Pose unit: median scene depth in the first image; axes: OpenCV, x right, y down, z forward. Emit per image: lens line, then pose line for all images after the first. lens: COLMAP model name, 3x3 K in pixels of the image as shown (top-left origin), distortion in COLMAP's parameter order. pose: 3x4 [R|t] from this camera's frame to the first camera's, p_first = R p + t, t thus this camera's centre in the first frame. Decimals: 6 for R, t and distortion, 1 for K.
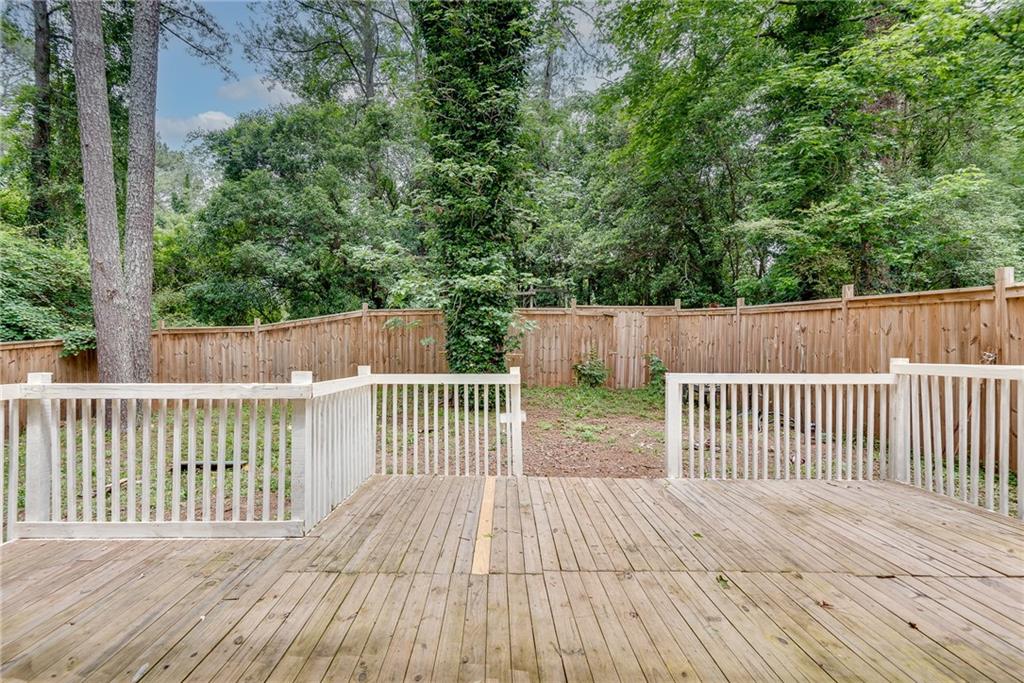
lens RADIAL K [[482.2, 0, 501.4], [0, 482.2, 349.8], [0, 0, 1]] dist [0.011301, -0.004800]
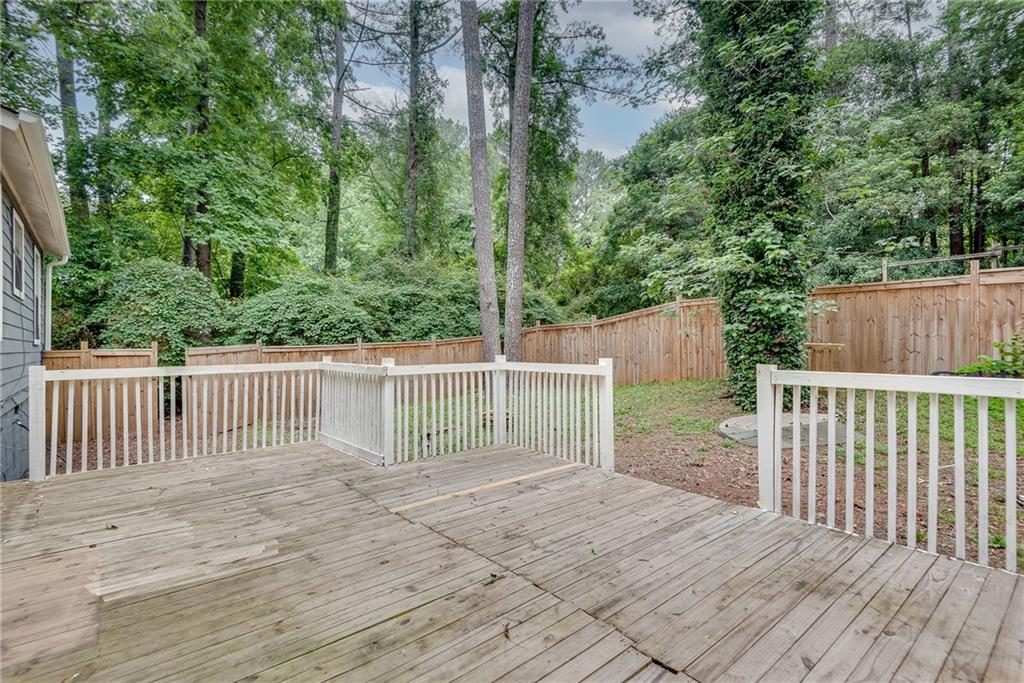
lens RADIAL K [[482.2, 0, 521.6], [0, 482.2, 338.1], [0, 0, 1]] dist [0.011301, -0.004800]
pose [[0.653554, -0.015160, -0.756728, 0.687334], [0.011998, 0.999881, -0.009669, 0.002511], [0.756784, -0.002760, 0.653659, 0.228947]]
